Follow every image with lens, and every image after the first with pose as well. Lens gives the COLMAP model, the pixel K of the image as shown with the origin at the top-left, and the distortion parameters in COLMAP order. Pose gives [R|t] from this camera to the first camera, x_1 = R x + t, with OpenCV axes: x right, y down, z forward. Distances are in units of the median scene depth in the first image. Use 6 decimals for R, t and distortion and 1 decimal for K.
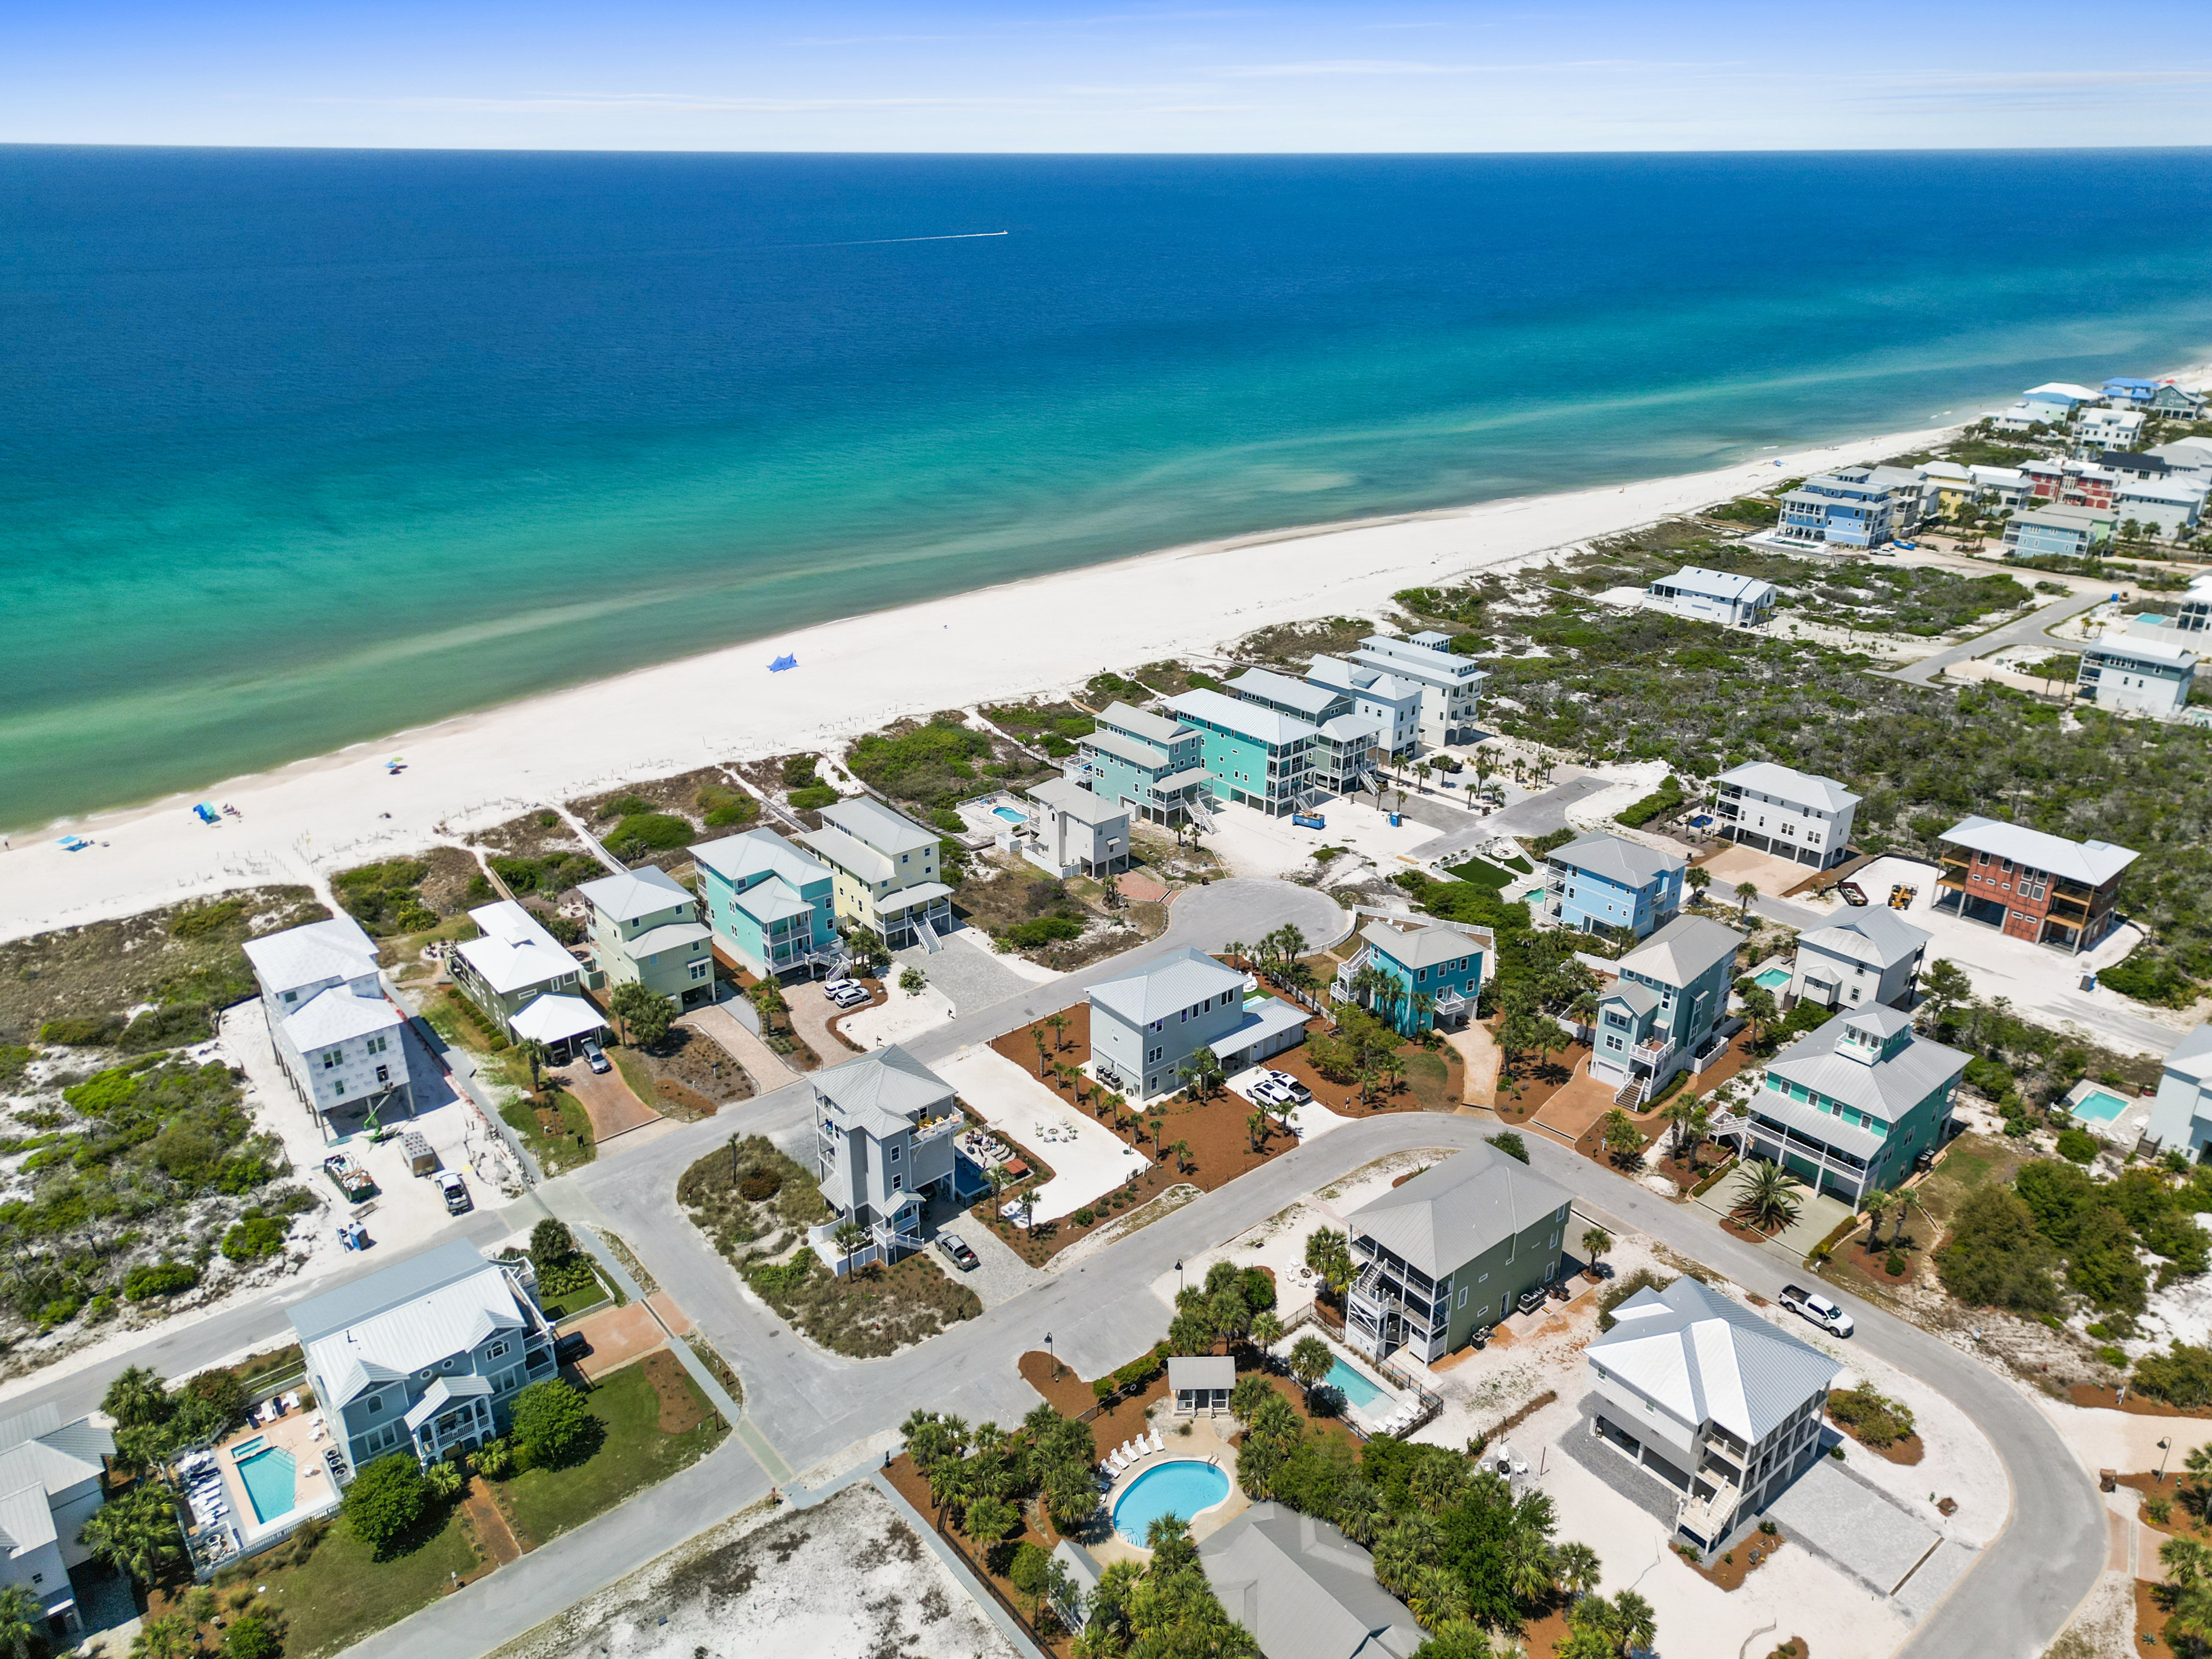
lens RADIAL K [[1548.1, 0, 1095.0], [0, 1548.1, 849.6], [0, 0, 1]] dist [0.084361, -0.106961]
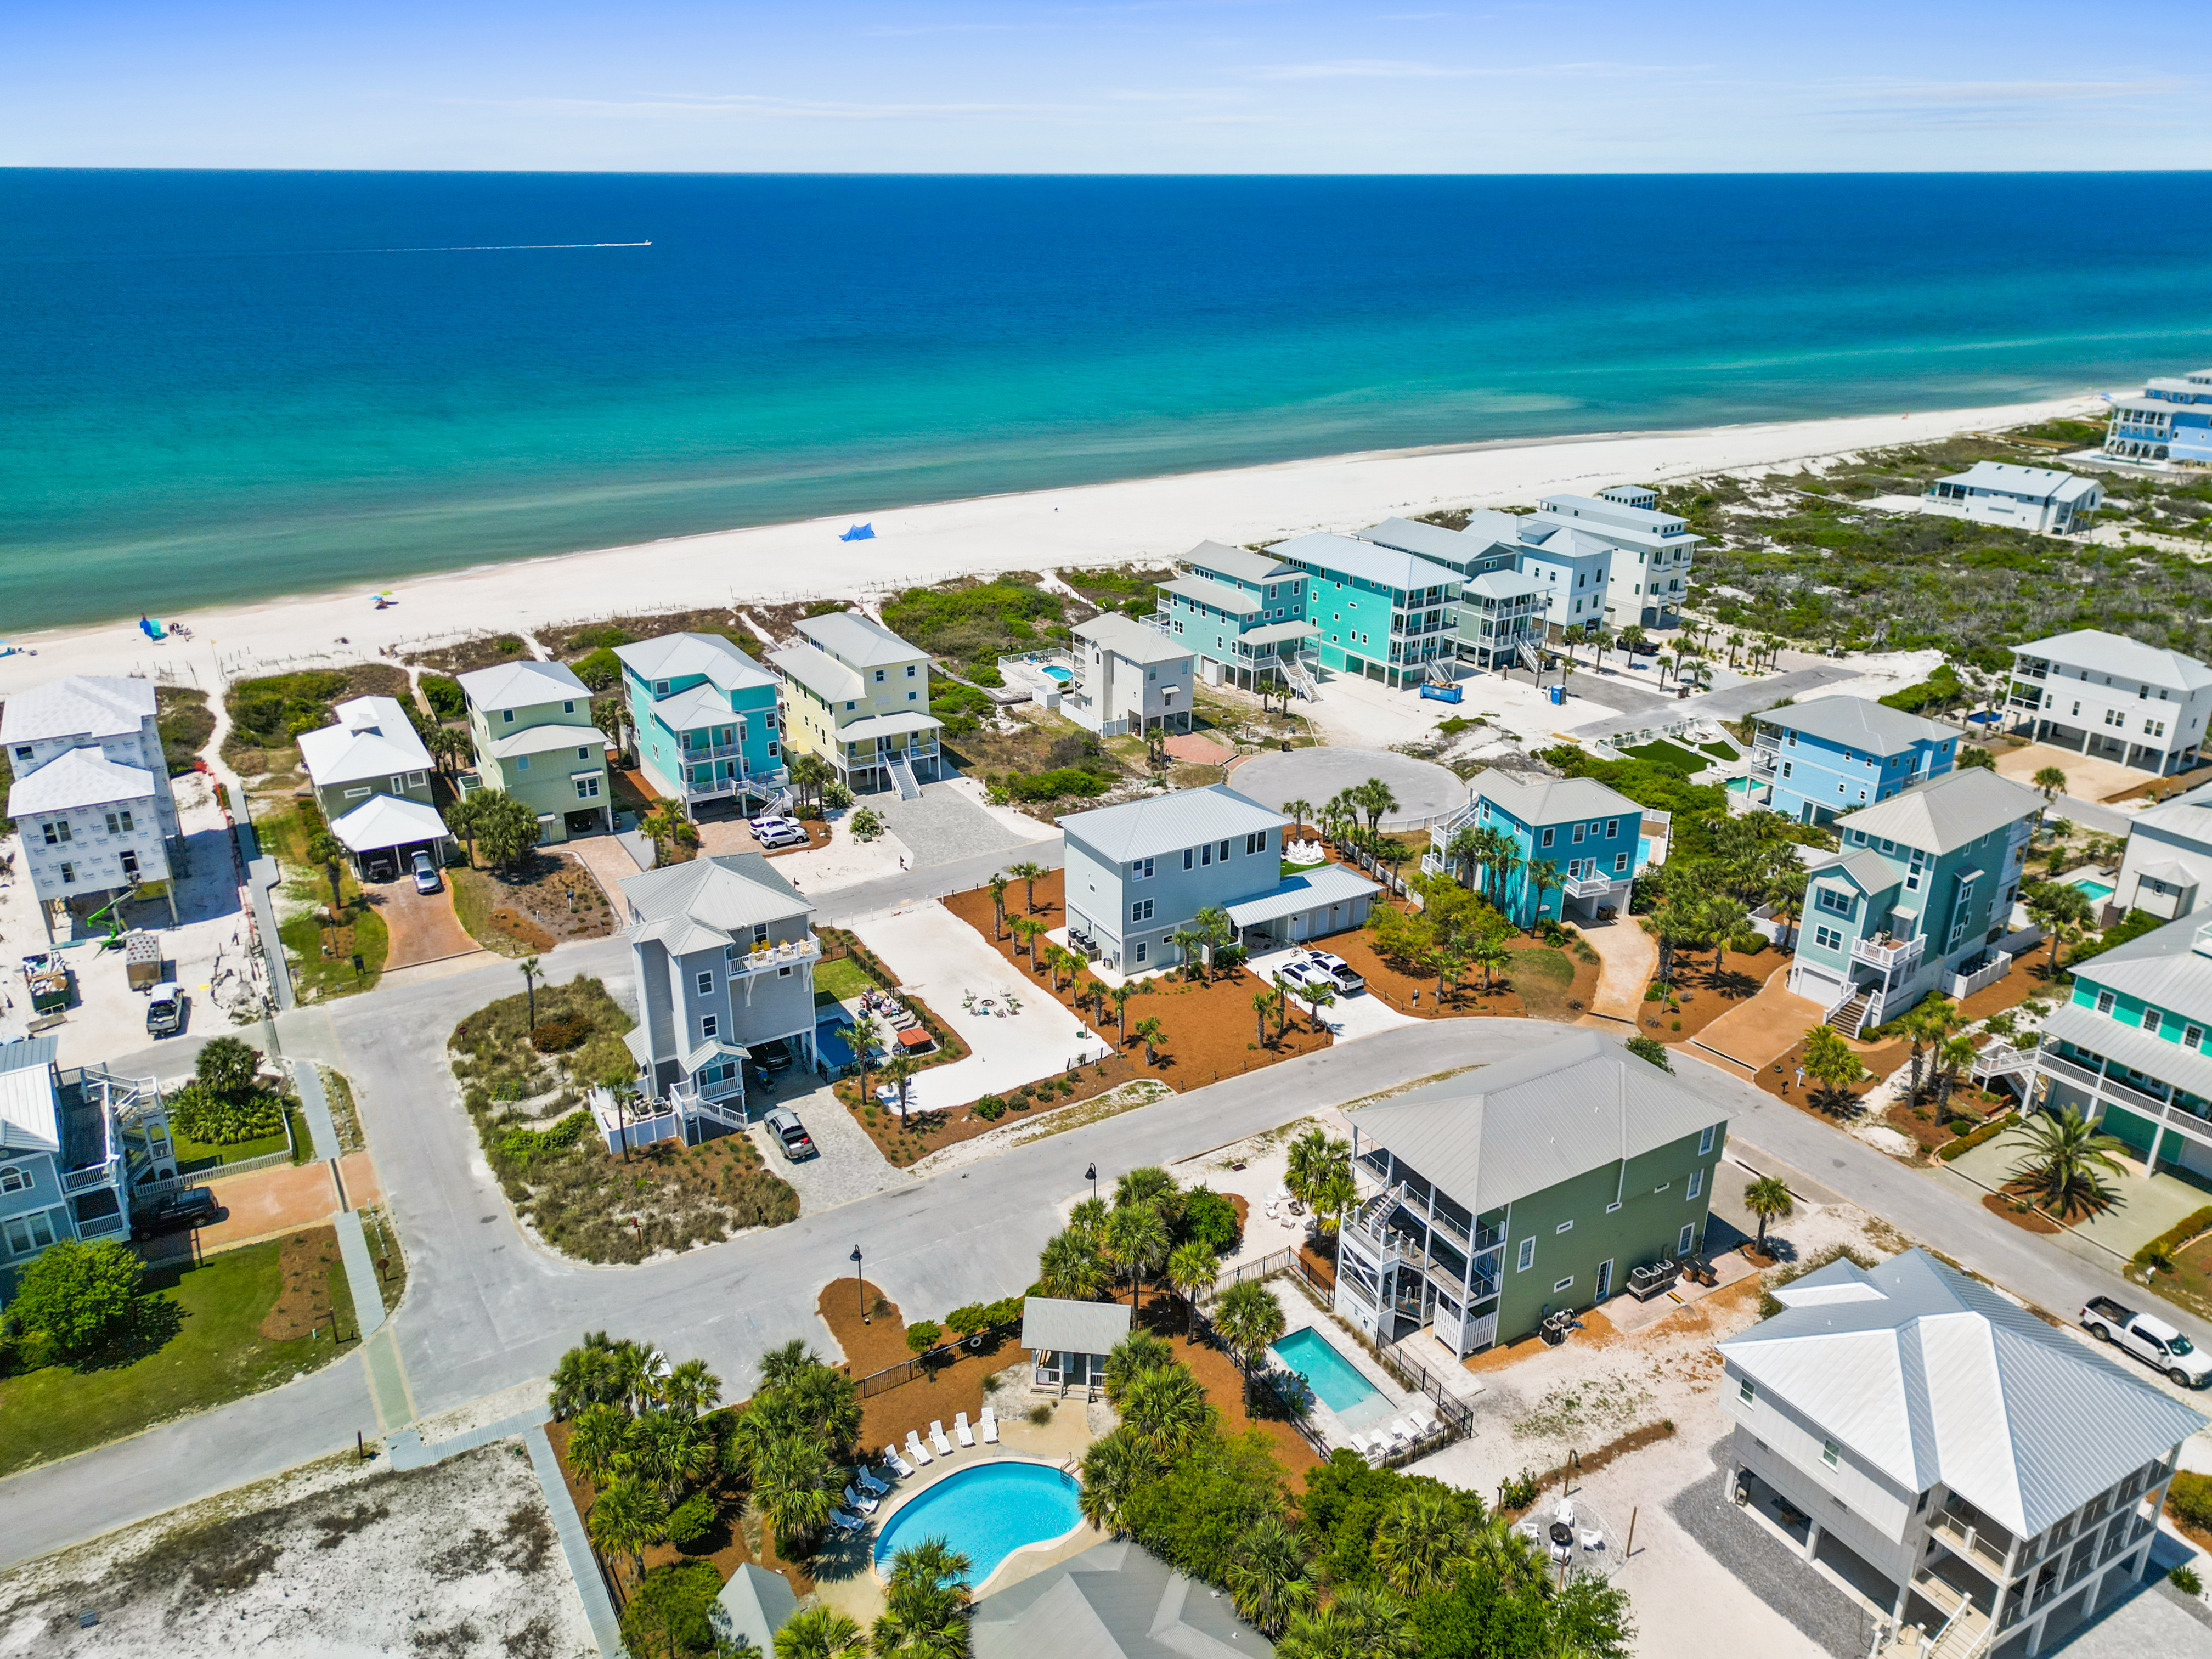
lens RADIAL K [[1587.0, 0, 1095.7], [0, 1587.0, 839.4], [0, 0, 1]] dist [0.080768, -0.081474]
pose [[0.988985, 0.057937, -0.136206, 0.117344], [-0.061778, 0.997798, -0.024137, 0.121767], [0.134508, 0.032285, 0.990386, 0.283928]]
